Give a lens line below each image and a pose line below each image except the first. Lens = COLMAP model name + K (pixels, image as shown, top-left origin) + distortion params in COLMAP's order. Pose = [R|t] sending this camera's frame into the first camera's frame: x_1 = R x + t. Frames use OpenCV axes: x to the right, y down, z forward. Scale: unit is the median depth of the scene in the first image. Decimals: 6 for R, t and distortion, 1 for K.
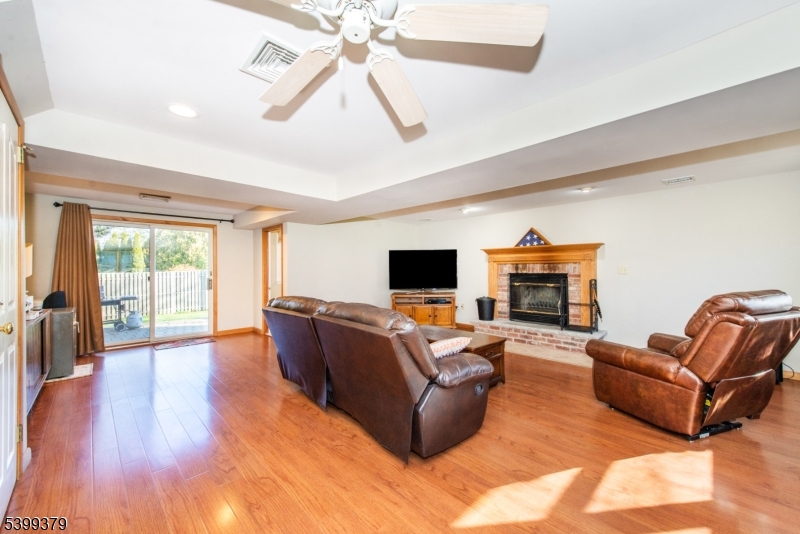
lens RADIAL K [[314.2, 0, 396.6], [0, 314.2, 267.0], [0, 0, 1]] dist [0.001928, 0.000049]
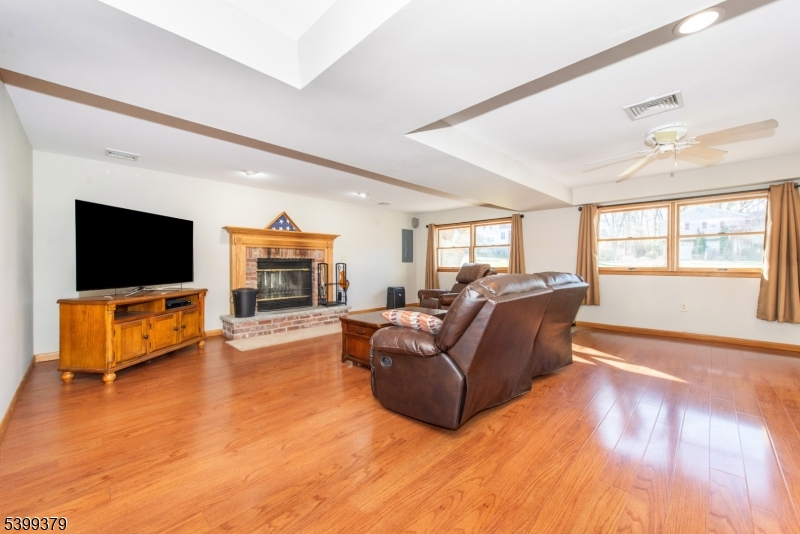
lens RADIAL K [[314.2, 0, 396.6], [0, 314.2, 267.0], [0, 0, 1]] dist [0.001928, 0.000049]
pose [[-0.016506, -0.006398, 0.999843, -0.555400], [-0.007584, 0.999952, 0.006274, 0.037966], [-0.999835, -0.007479, -0.016553, 0.675971]]
